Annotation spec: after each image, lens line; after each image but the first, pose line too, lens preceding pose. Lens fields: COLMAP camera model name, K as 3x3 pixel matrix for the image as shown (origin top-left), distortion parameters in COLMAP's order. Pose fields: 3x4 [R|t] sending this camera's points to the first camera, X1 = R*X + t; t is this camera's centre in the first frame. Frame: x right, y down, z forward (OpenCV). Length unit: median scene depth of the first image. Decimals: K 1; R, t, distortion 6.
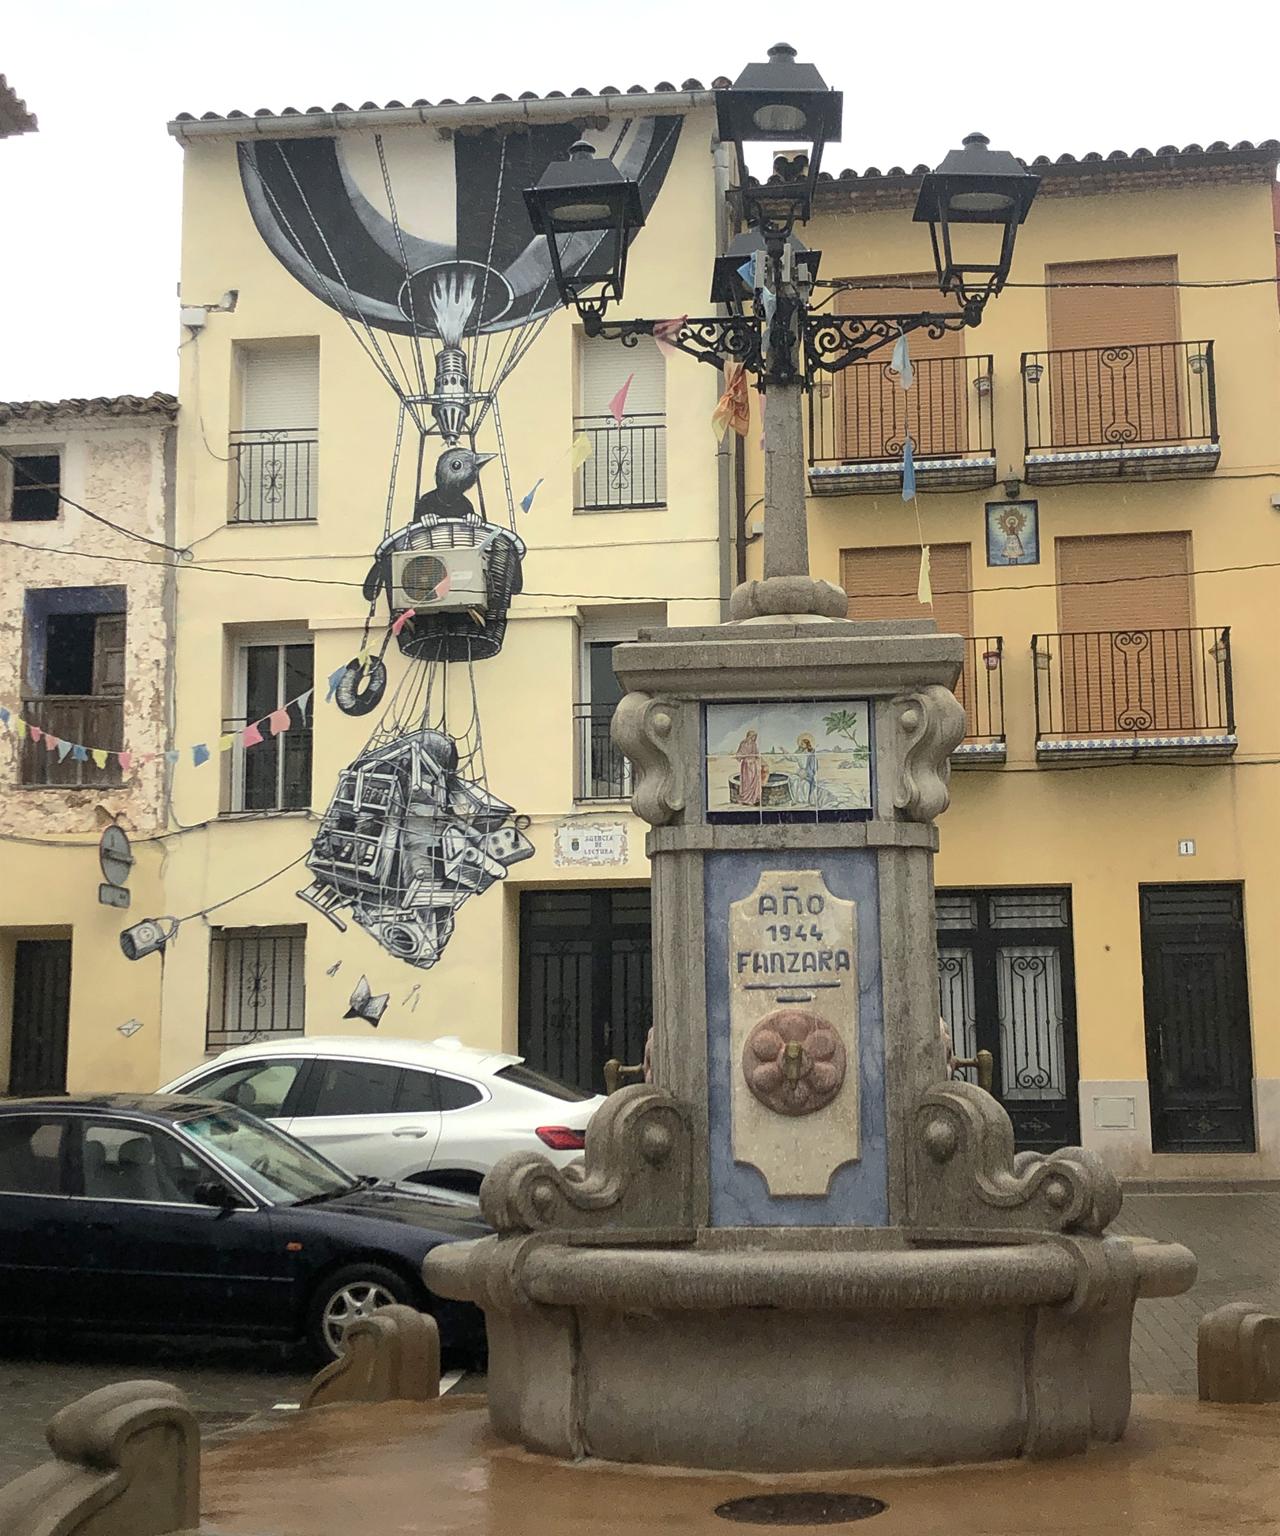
lens RADIAL K [[2203.5, 0, 640.0], [0, 2203.5, 768.0], [0, 0, 1]] dist [0.258170, -1.173230]
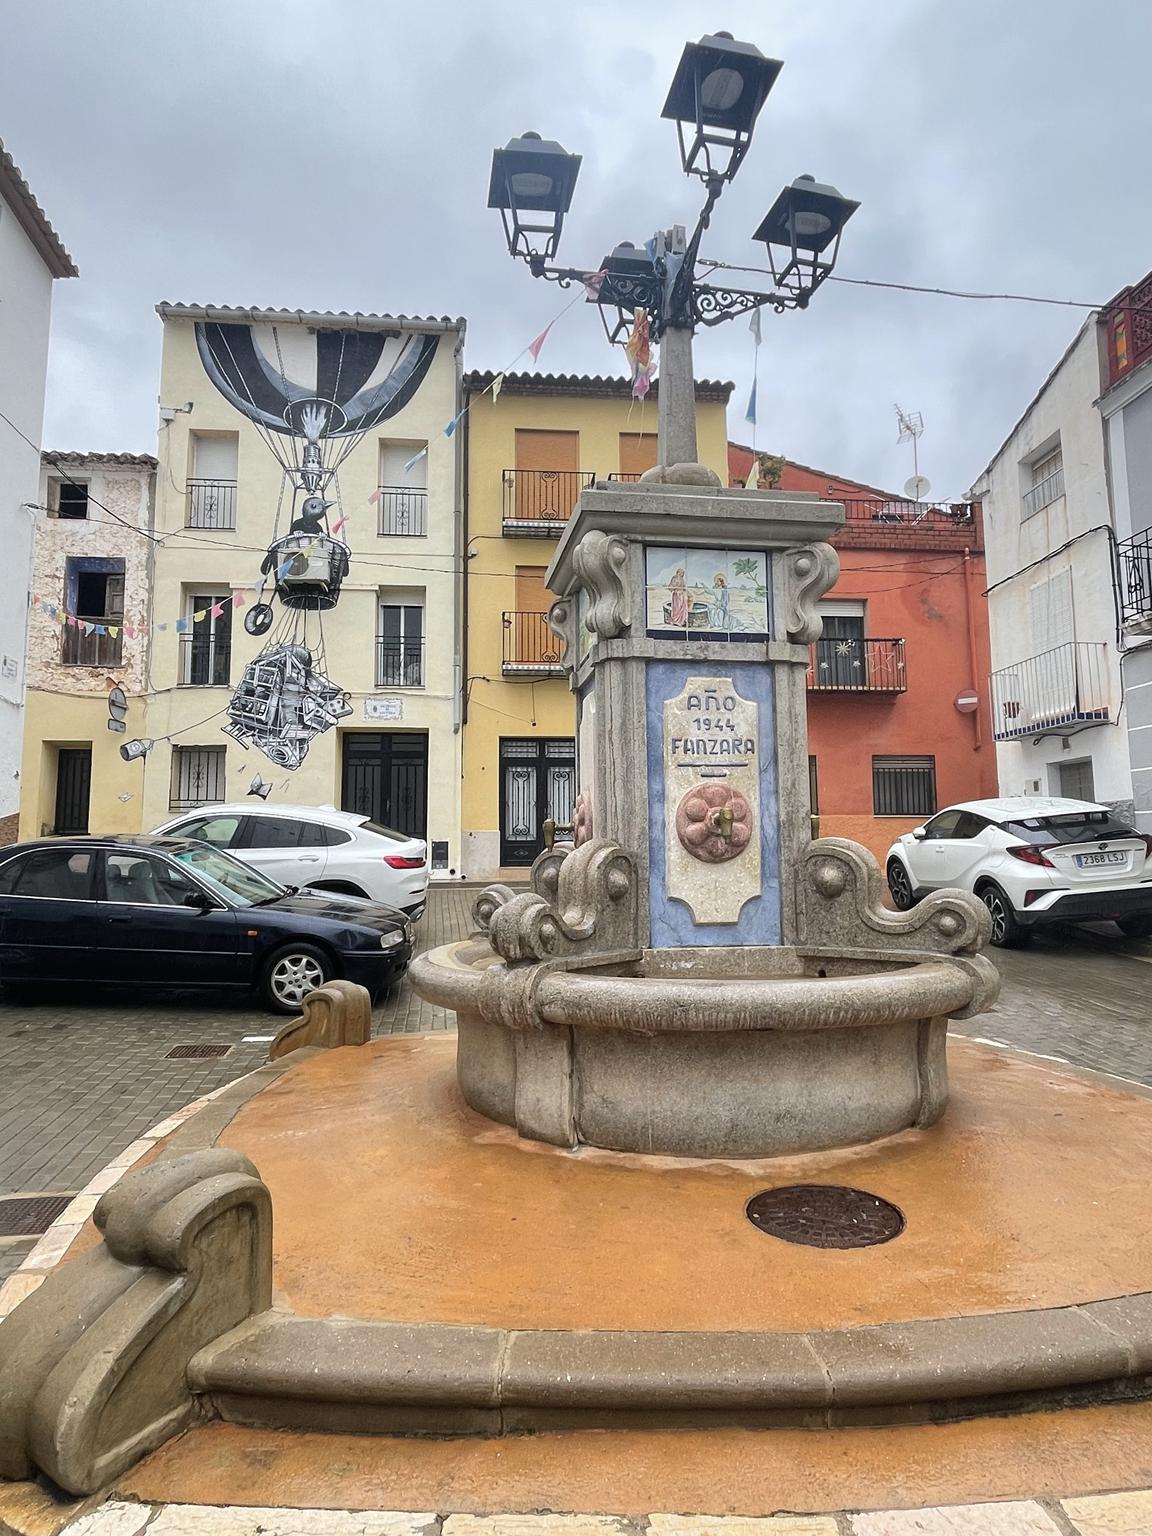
lens RADIAL K [[920.4, 0, 576.0], [0, 920.4, 768.0], [0, 0, 1]] dist [0.041596, -0.096442]
pose [[0.971385, 0.026478, 0.236029, -0.090916], [-0.043874, 0.996668, 0.068757, 0.044265], [-0.233422, -0.077145, 0.969310, 0.327026]]
